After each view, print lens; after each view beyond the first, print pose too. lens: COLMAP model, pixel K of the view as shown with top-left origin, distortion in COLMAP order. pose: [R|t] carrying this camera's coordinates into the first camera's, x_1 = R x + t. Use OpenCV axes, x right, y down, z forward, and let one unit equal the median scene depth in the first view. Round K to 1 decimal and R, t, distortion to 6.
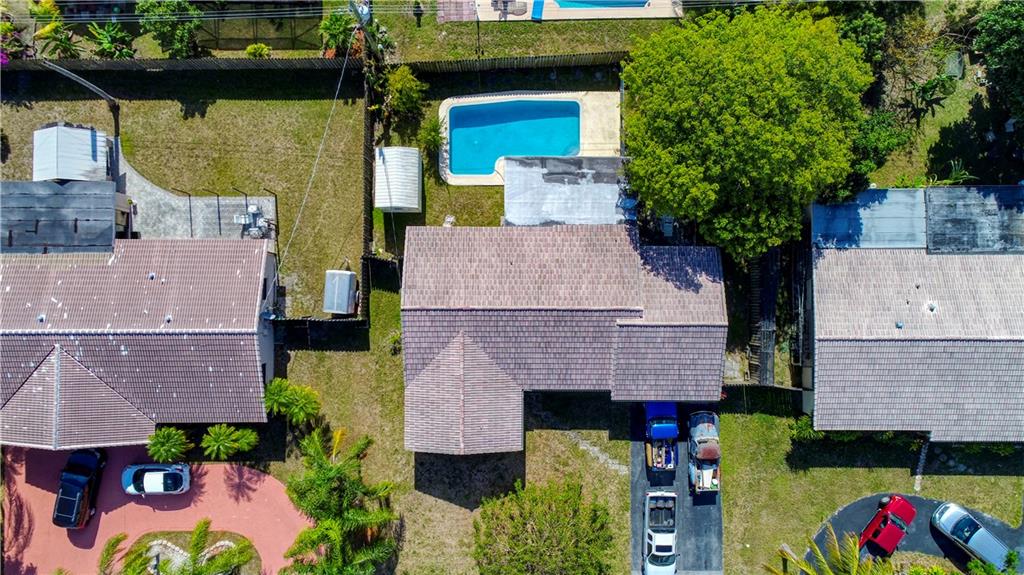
lens RADIAL K [[687.3, 0, 512.0], [0, 687.3, 287.5], [0, 0, 1]] dist [0.006182, 0.004059]
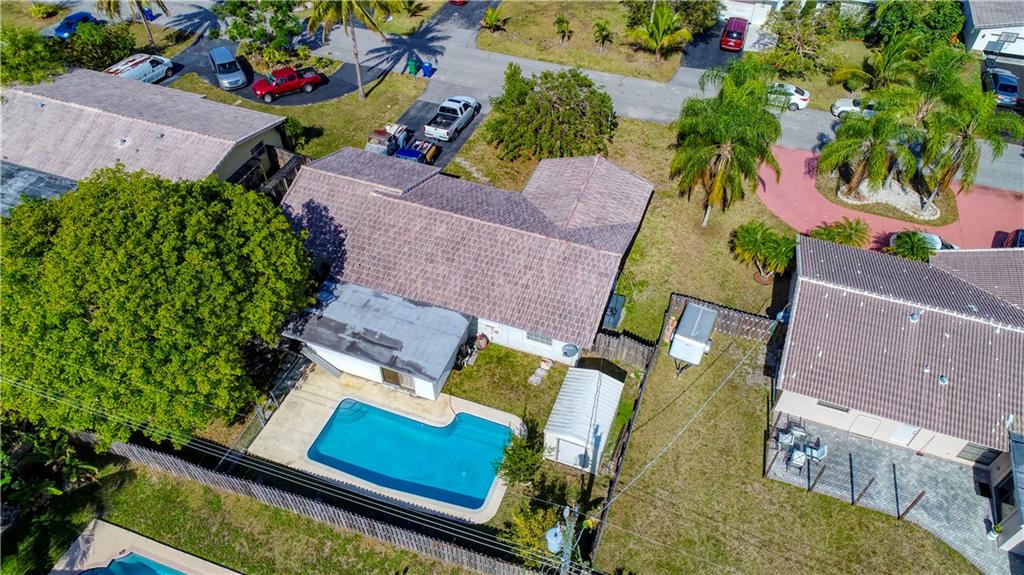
lens RADIAL K [[687.3, 0, 512.0], [0, 687.3, 287.5], [0, 0, 1]] dist [0.006182, 0.004059]
pose [[-0.936558, -0.255596, 0.239852, -0.237199], [0.350177, -0.652419, 0.672106, -0.589897], [-0.015303, 0.713457, 0.700532, 0.411732]]
